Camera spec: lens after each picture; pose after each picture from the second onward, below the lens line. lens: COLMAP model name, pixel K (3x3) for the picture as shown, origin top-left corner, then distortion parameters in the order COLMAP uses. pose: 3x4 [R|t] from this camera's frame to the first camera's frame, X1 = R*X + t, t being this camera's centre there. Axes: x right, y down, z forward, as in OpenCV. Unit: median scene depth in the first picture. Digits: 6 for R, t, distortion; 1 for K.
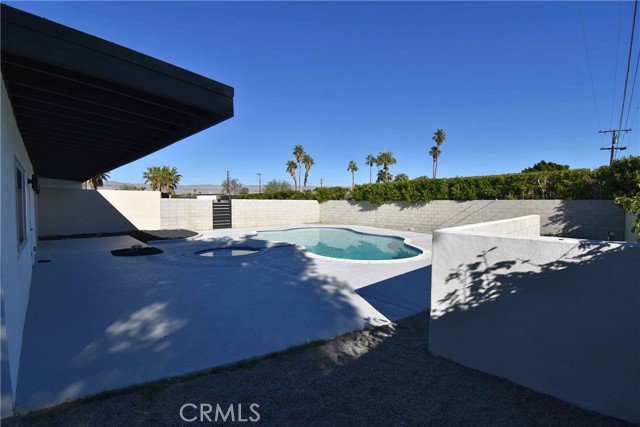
lens RADIAL K [[286.4, 0, 318.6], [0, 286.4, 214.8], [0, 0, 1]] dist [-0.002705, -0.008190]
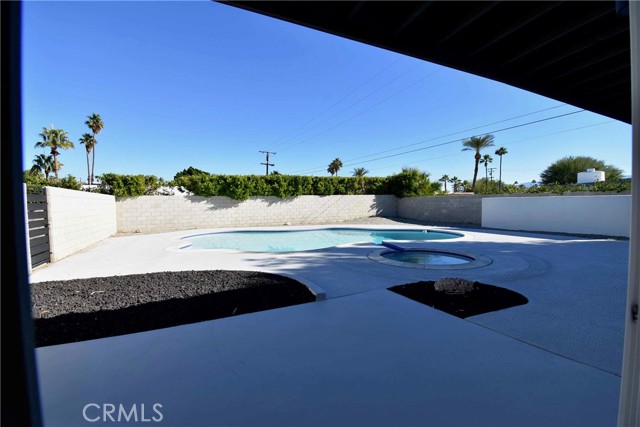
lens RADIAL K [[286.4, 0, 318.6], [0, 286.4, 211.5], [0, 0, 1]] dist [-0.002705, -0.008190]
pose [[0.291854, -0.038012, 0.955707, -0.590203], [0.059400, 0.998002, 0.021555, -0.008199], [-0.954617, 0.050478, 0.293529, 0.585122]]
